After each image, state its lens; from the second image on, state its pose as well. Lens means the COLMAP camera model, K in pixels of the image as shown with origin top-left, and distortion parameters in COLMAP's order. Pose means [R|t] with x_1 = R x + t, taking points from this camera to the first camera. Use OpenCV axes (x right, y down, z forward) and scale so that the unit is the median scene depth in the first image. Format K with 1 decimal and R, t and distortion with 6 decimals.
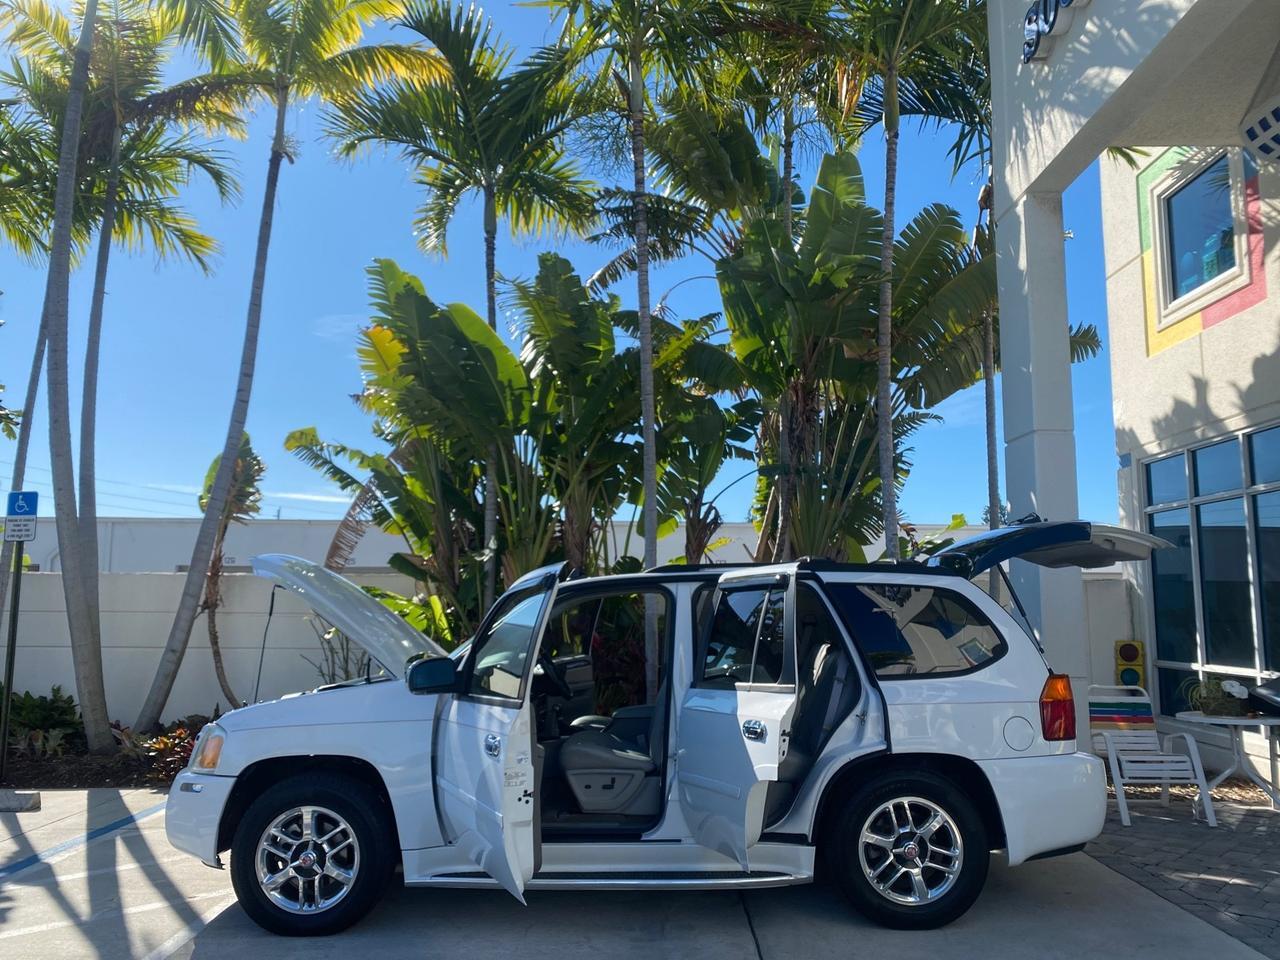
lens RADIAL K [[981.5, 0, 637.8], [0, 981.5, 475.7], [0, 0, 1]] dist [0.026759, -0.025243]
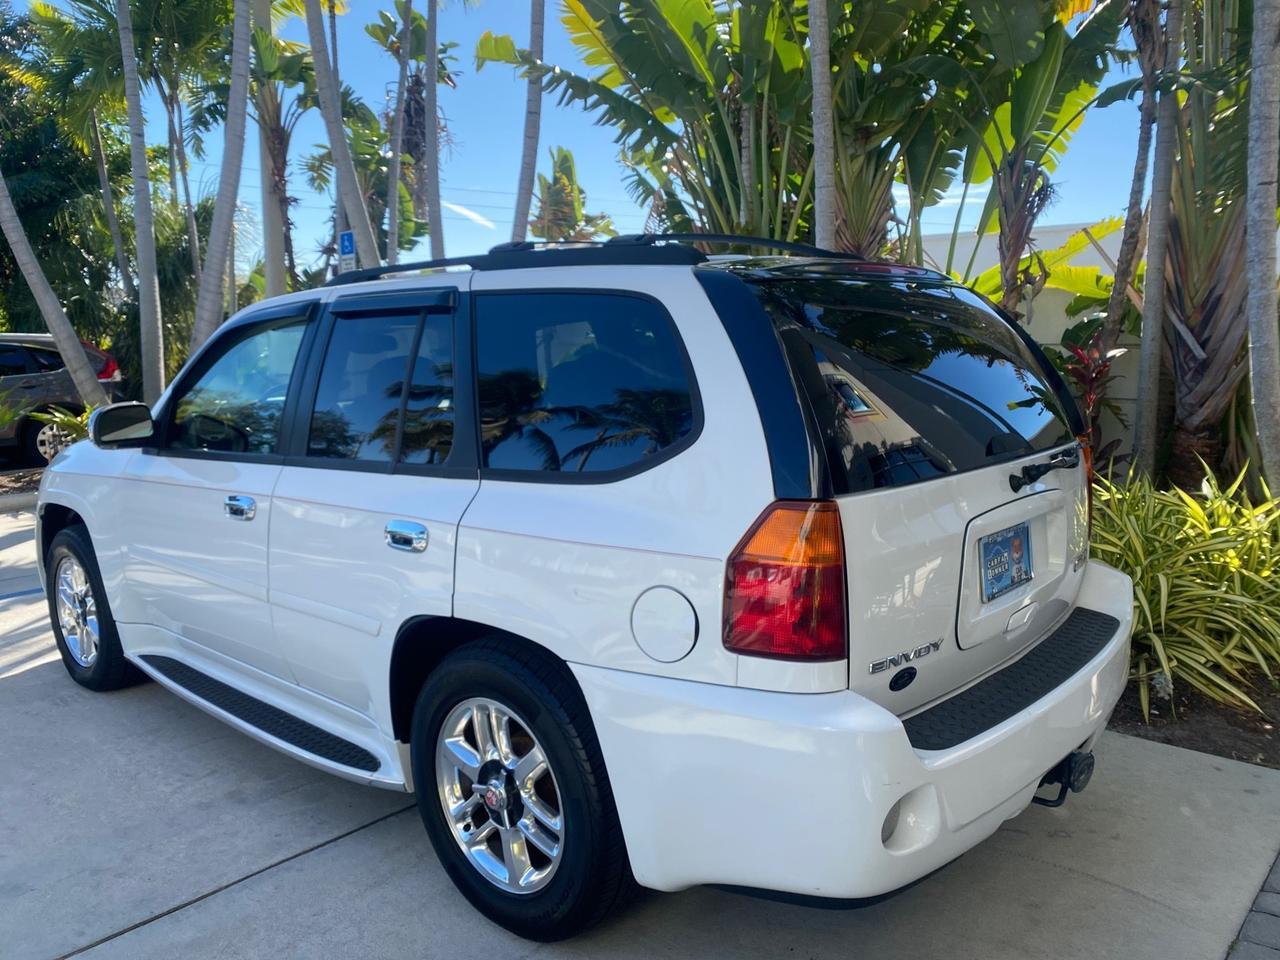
lens RADIAL K [[981.5, 0, 642.3], [0, 981.5, 478.2], [0, 0, 1]] dist [0.026759, -0.025243]
pose [[0.748283, 0.084905, -0.657924, 0.332644], [0.099413, 0.966224, 0.237758, 0.049043], [0.655888, -0.243317, 0.714568, 0.356071]]
